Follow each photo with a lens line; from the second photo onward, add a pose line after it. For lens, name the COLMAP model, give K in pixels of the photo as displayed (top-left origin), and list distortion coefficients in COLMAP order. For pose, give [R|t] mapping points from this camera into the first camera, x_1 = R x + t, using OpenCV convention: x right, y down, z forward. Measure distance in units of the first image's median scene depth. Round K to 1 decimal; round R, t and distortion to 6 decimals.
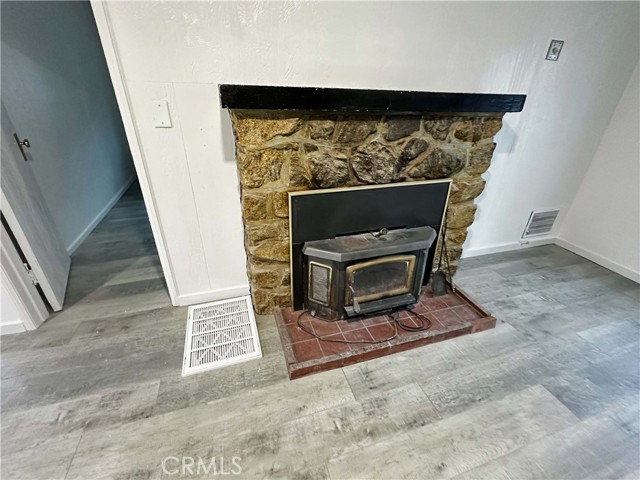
lens RADIAL K [[288.3, 0, 320.0], [0, 288.3, 240.0], [0, 0, 1]] dist [0.000616, 0.000071]
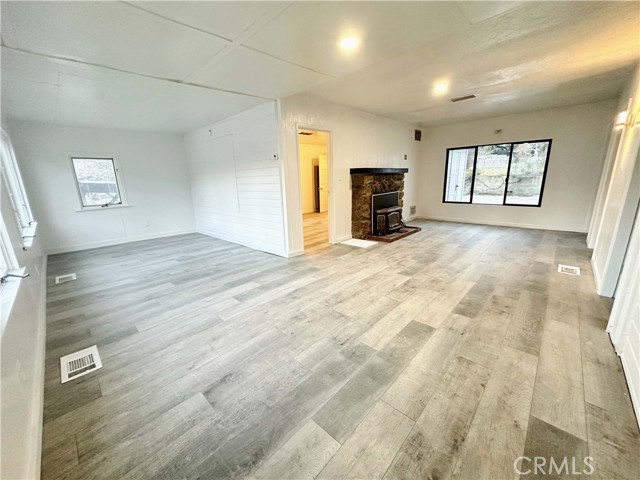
lens RADIAL K [[255.5, 0, 320.0], [0, 255.5, 240.0], [0, 0, 1]] dist [-0.002476, 0.000251]
pose [[0.875734, -0.165219, 0.453644, -2.039103], [0.268565, 0.947534, -0.173354, 0.684397], [-0.401202, 0.273645, 0.874160, -1.254255]]
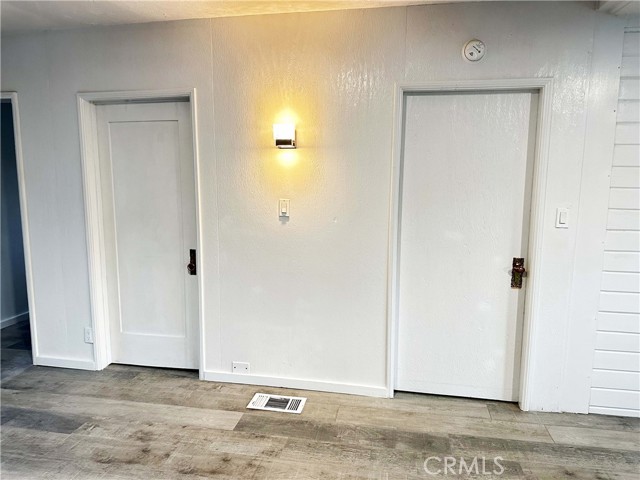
lens RADIAL K [[444.3, 0, 320.0], [0, 444.3, 240.0], [0, 0, 1]] dist [0.001041, -0.001877]
pose [[-0.877311, -0.095204, 0.470385, -0.481878], [0.197735, 0.821363, 0.535036, -0.321646], [-0.437295, 0.562404, -0.701766, 0.482970]]
